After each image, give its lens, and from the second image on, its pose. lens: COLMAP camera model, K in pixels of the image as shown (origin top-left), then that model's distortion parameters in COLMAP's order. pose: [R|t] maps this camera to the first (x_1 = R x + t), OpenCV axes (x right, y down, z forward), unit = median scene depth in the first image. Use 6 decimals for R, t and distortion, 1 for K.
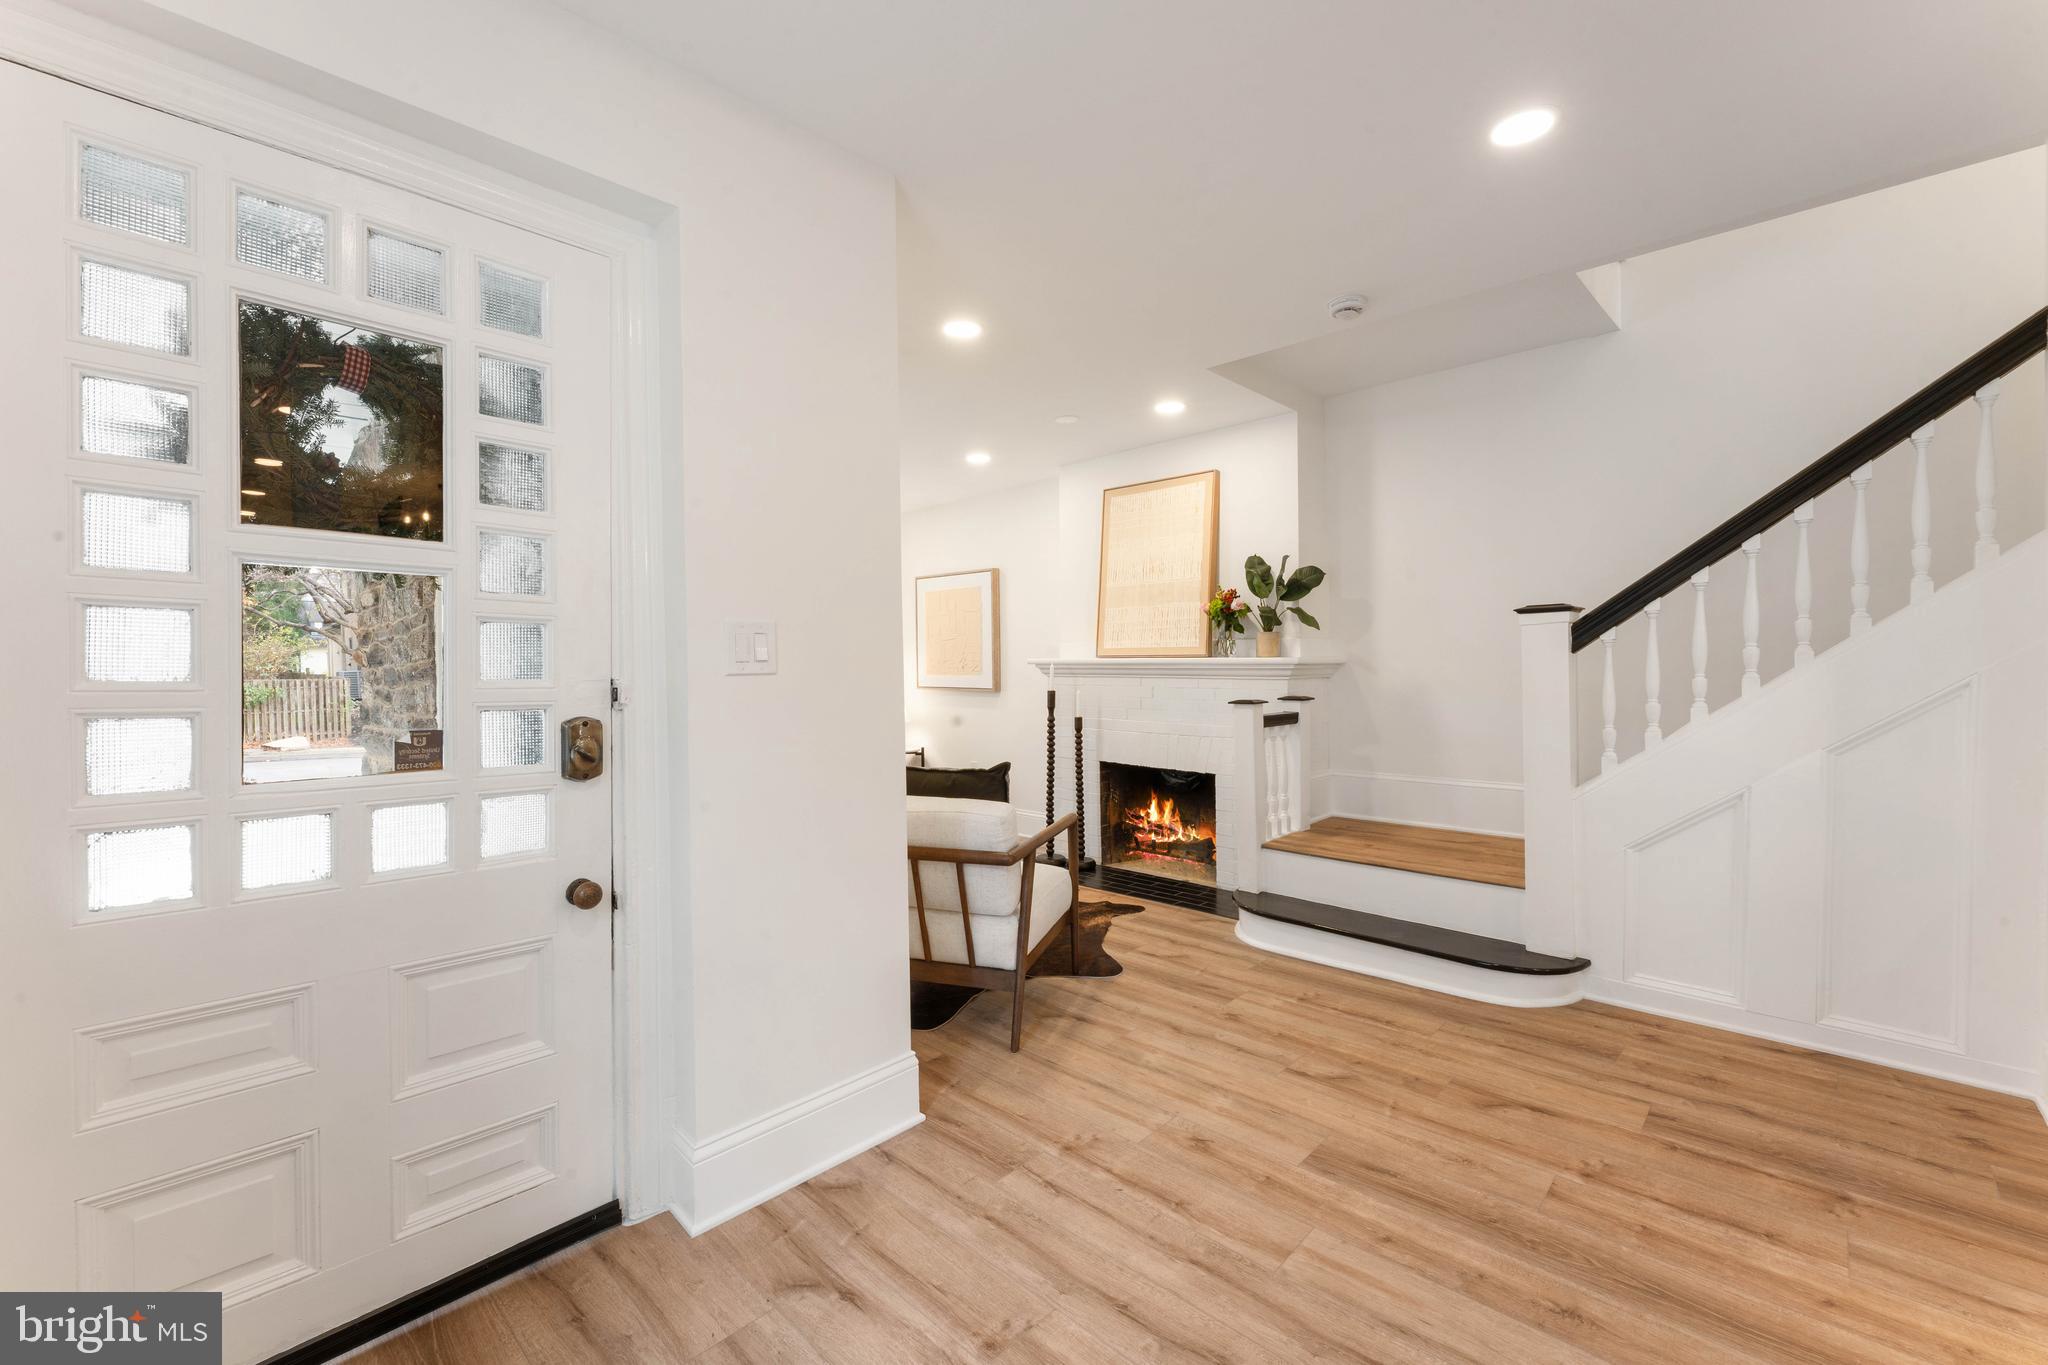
lens RADIAL K [[836.8, 0, 1025.3], [0, 836.8, 668.3], [0, 0, 1]] dist [-0.002115, -0.000339]
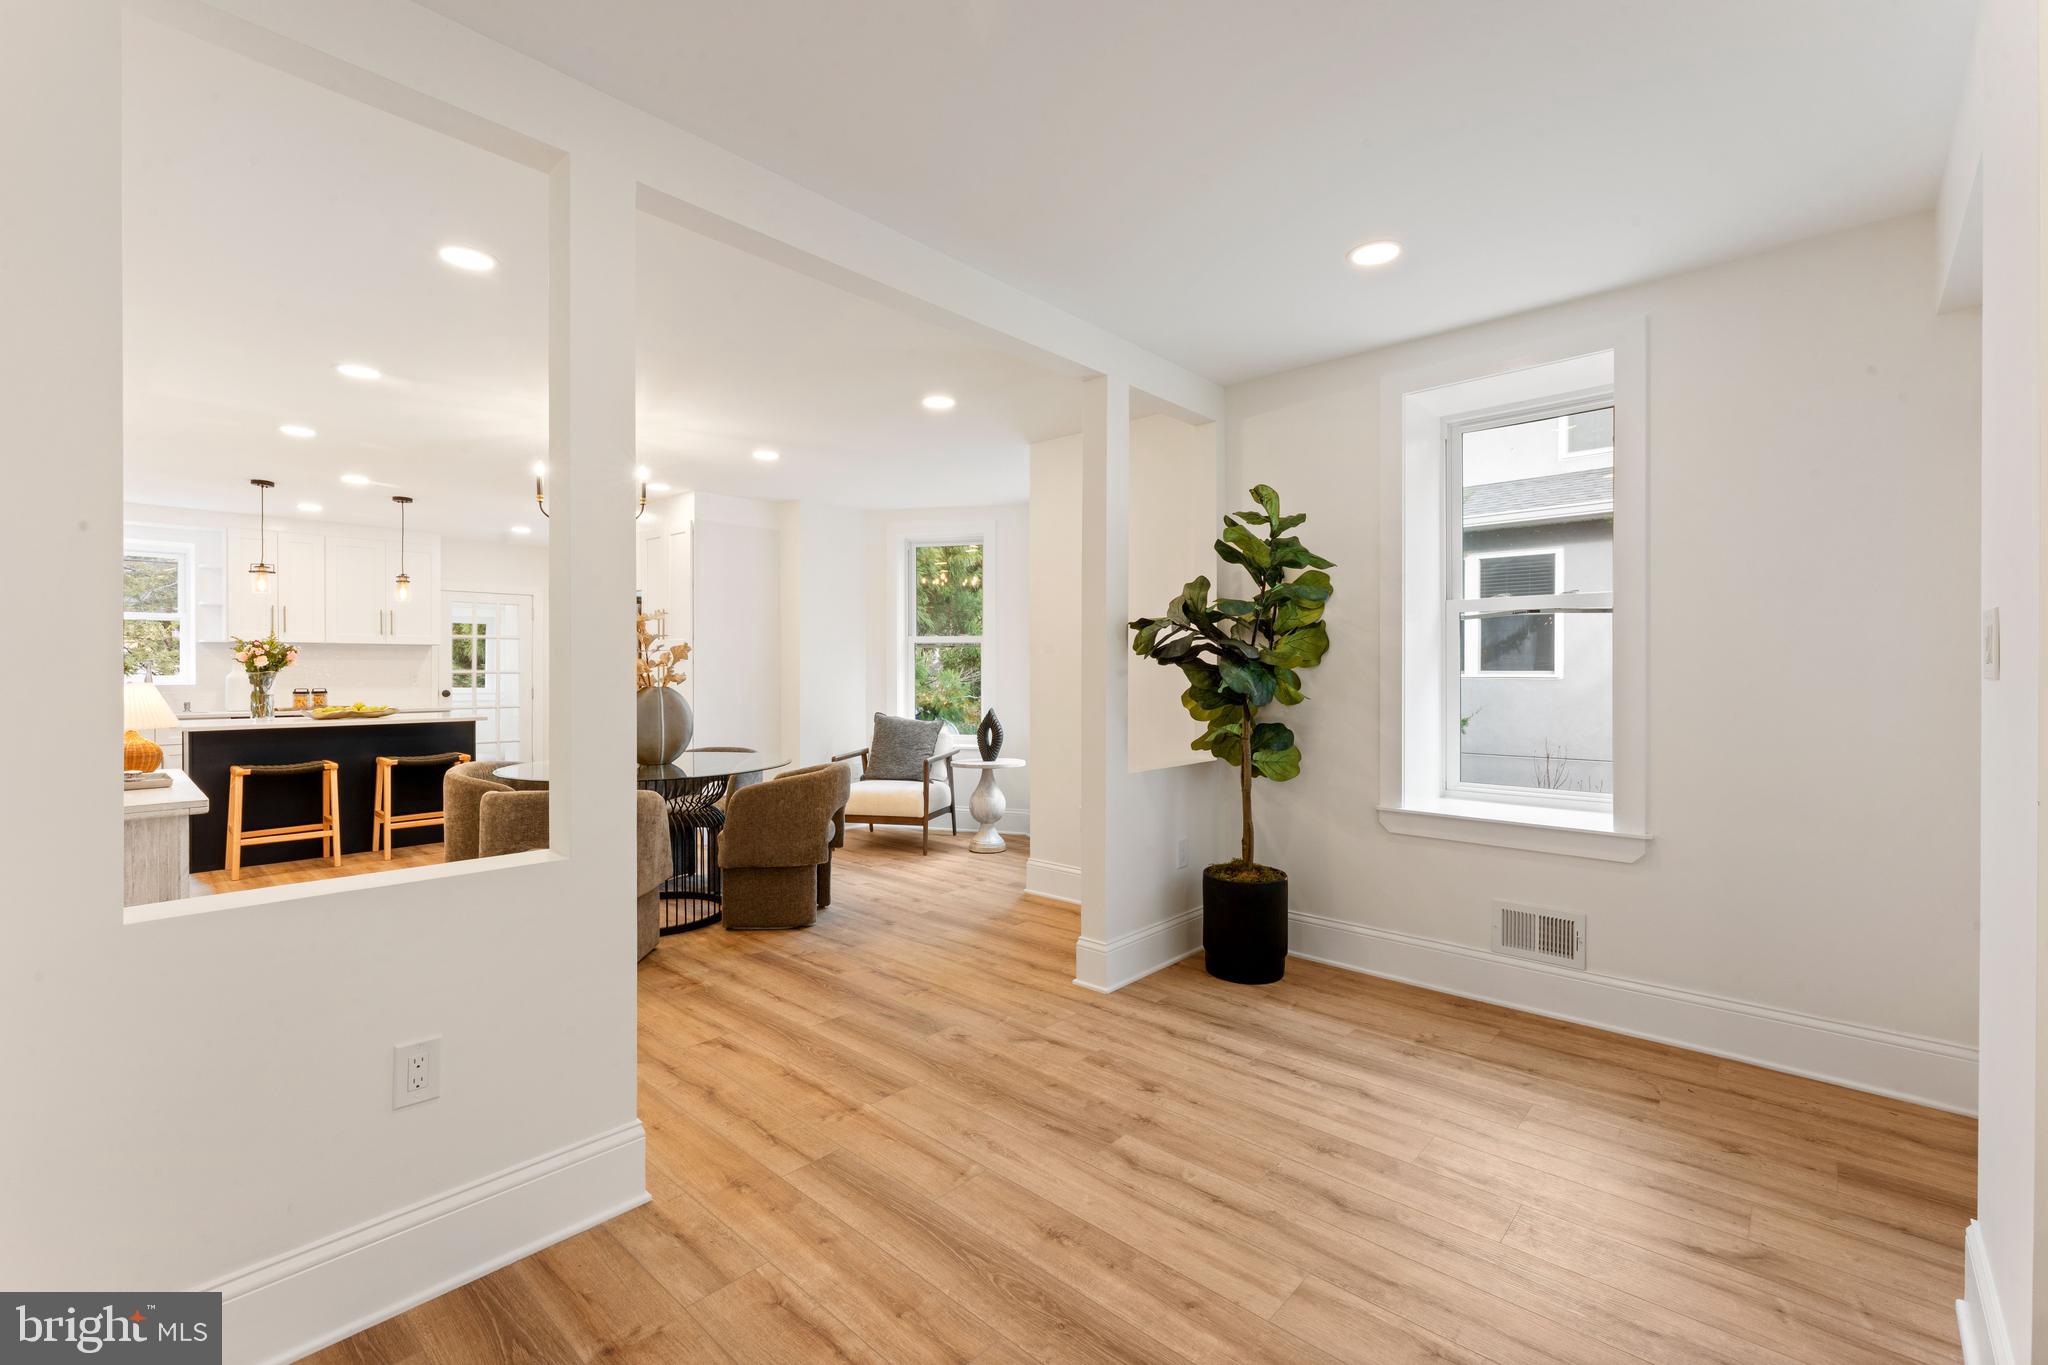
lens RADIAL K [[871.7, 0, 1023.9], [0, 871.7, 671.8], [0, 0, 1]] dist [-0.002112, -0.000224]
pose [[-0.999655, 0.013567, -0.022508, 0.619502], [0.013446, 0.999894, 0.005513, -0.017751], [0.022580, 0.005208, -0.999731, 1.922209]]
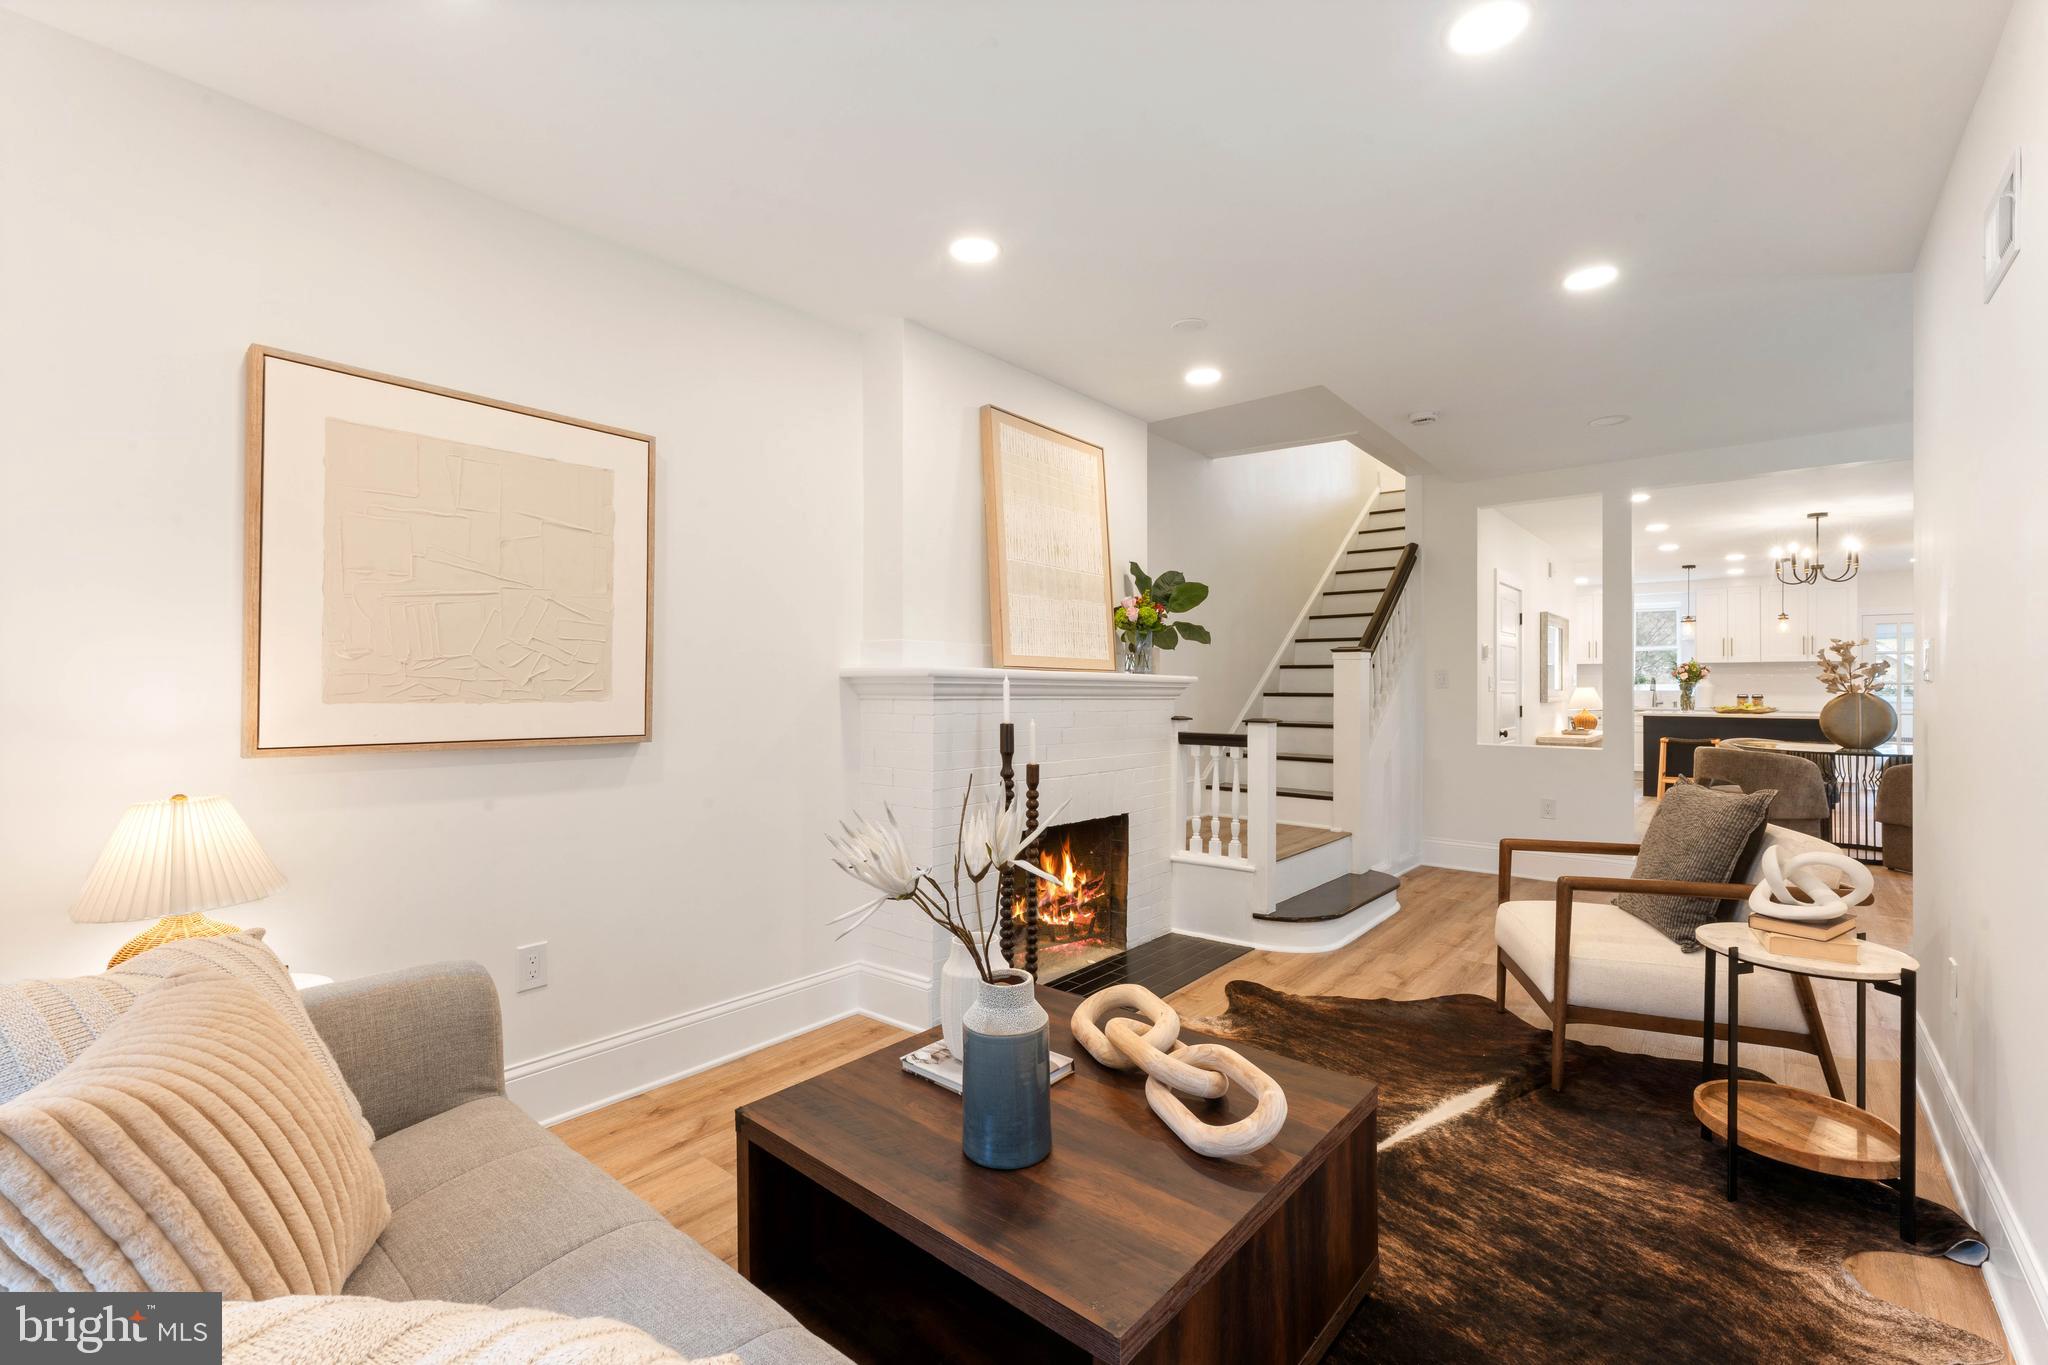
lens RADIAL K [[871.7, 0, 1023.9], [0, 871.7, 671.8], [0, 0, 1]] dist [-0.002112, -0.000224]
pose [[-0.058811, 0.022627, 0.998013, -1.634910], [0.001412, 0.999744, -0.022583, 0.012631], [-0.998268, 0.000081, -0.058828, 2.943516]]
